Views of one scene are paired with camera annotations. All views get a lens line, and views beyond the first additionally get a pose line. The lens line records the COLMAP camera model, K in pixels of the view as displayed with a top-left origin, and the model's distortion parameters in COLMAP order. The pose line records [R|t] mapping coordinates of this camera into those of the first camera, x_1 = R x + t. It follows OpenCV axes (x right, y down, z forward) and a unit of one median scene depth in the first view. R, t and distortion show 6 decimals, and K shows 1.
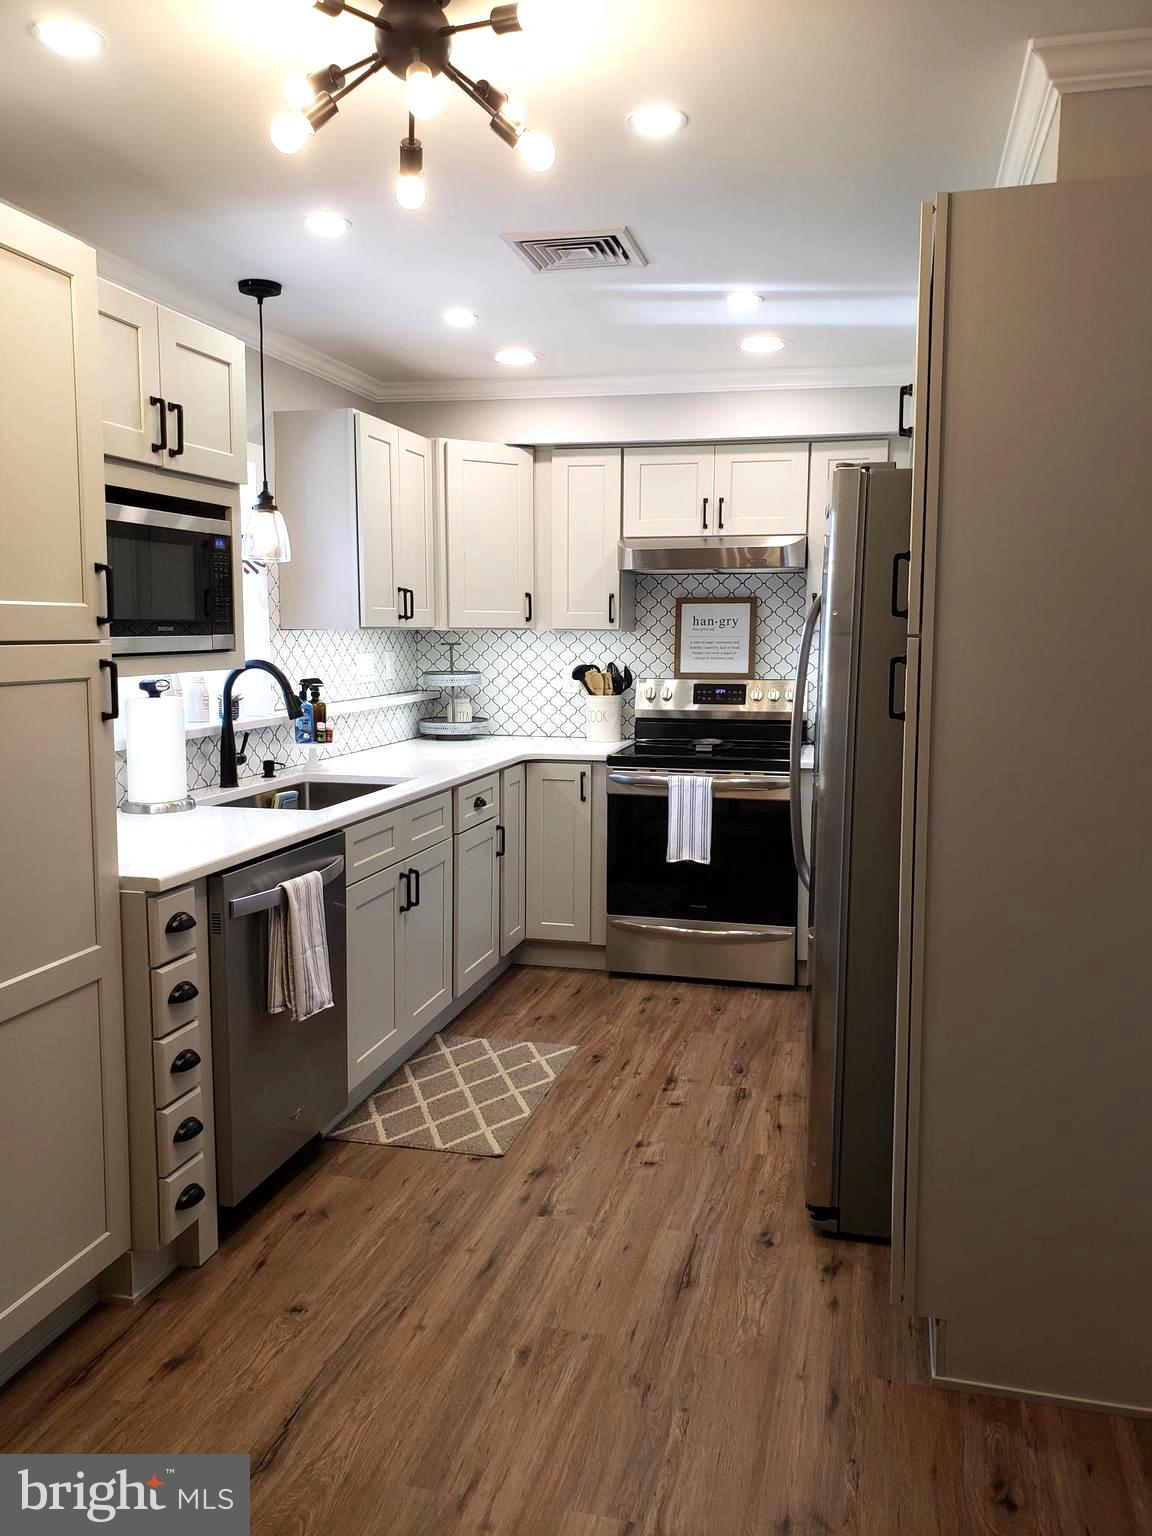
lens RADIAL K [[1171.3, 0, 620.2], [0, 1171.3, 765.5], [0, 0, 1]] dist [0.195657, -0.258284]
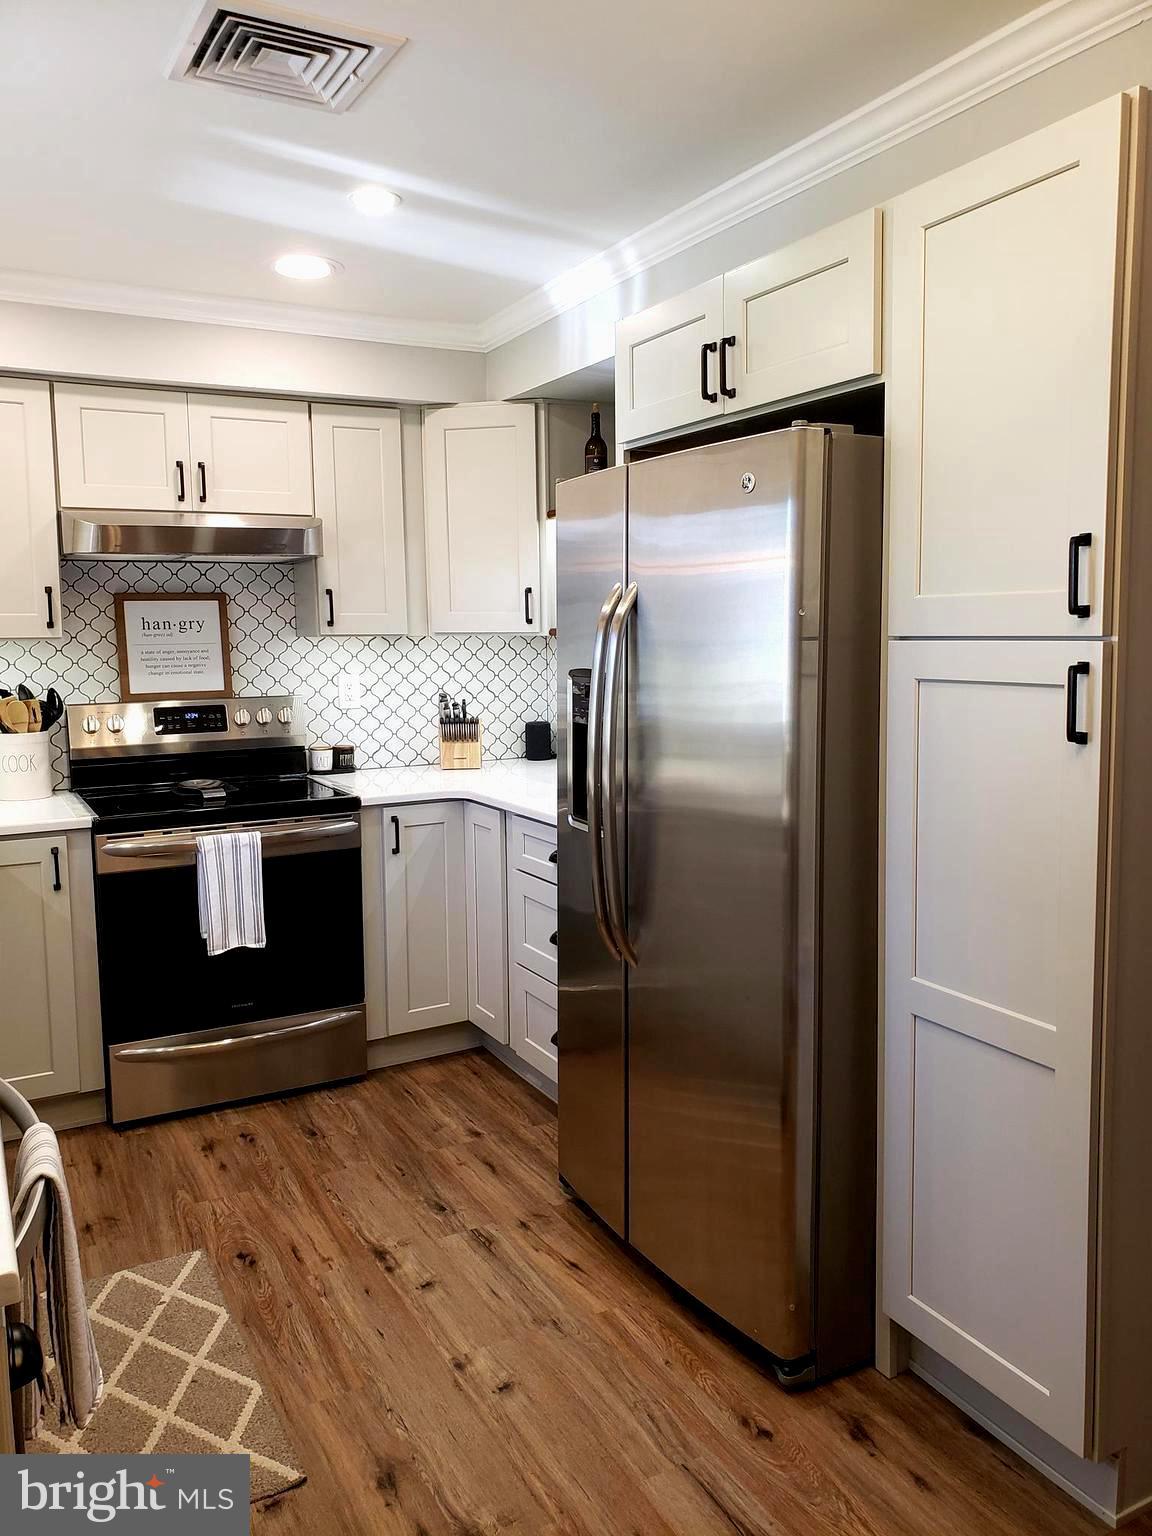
lens RADIAL K [[1195.3, 0, 576.0], [0, 1195.3, 768.0], [0, 0, 1]] dist [0.013720, 0.068000]
pose [[0.762528, -0.093220, 0.640204, -0.237061], [0.092317, 0.995116, 0.034943, -0.035832], [-0.640335, 0.032457, 0.767410, 0.261974]]
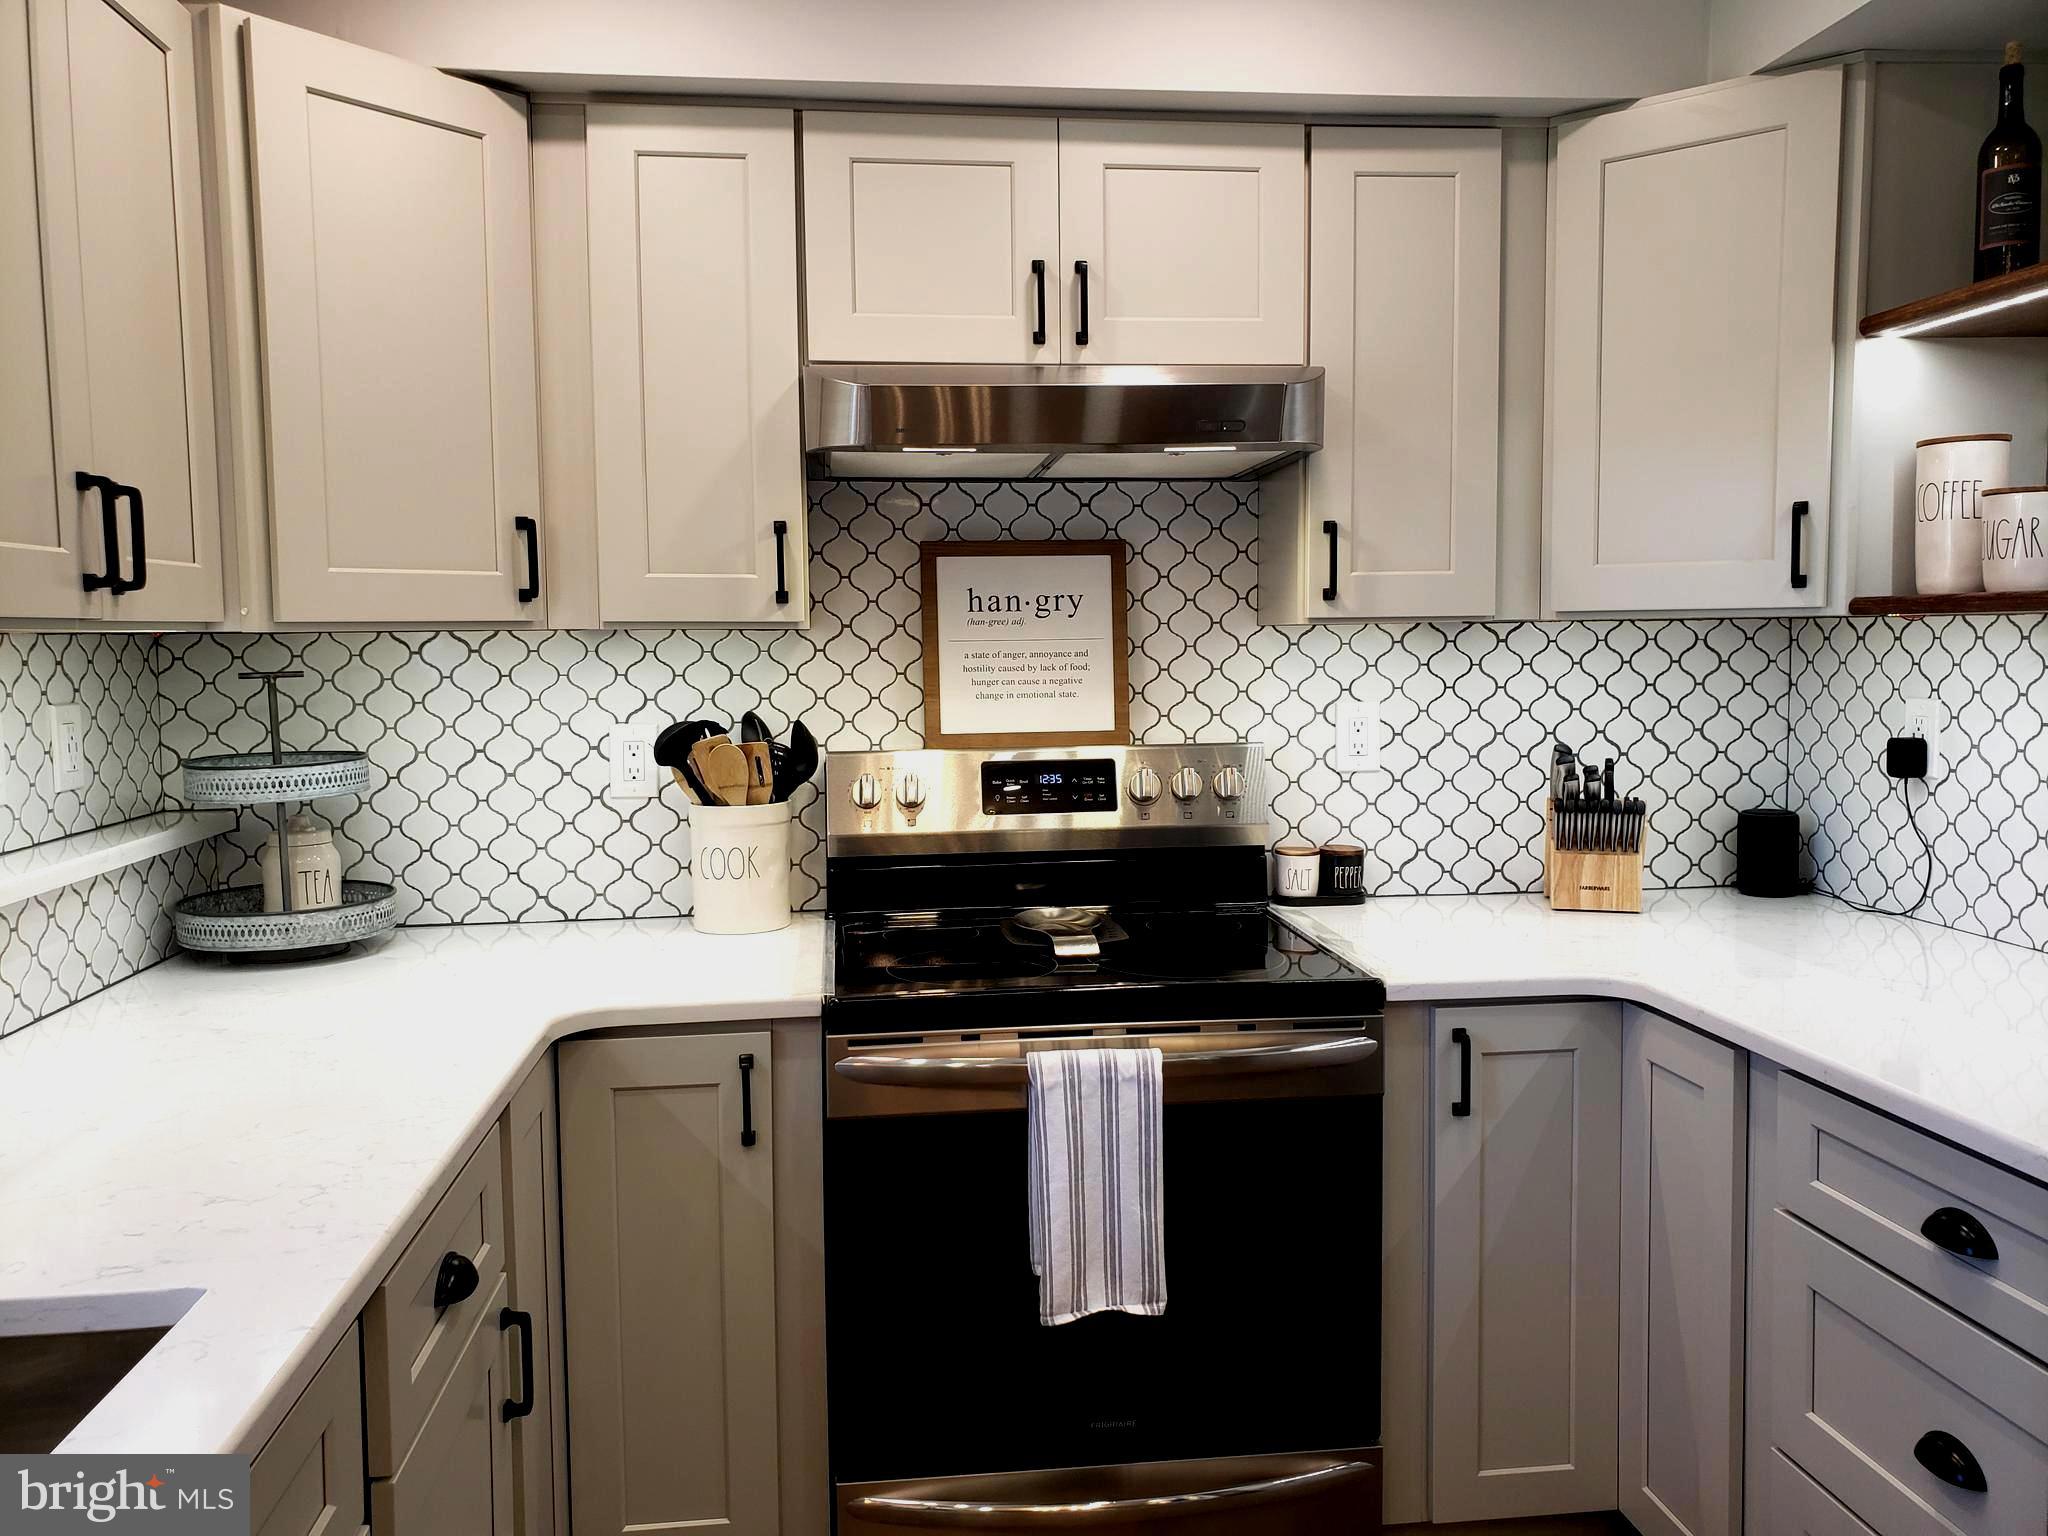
lens RADIAL K [[1572.9, 0, 1051.9], [0, 1572.9, 765.1], [0, 0, 1]] dist [0.107378, -0.258263]
pose [[0.940795, -0.042936, 0.336245, -0.093967], [0.054709, 0.998174, -0.025616, -0.057834], [-0.334531, 0.042495, 0.941426, 0.539350]]
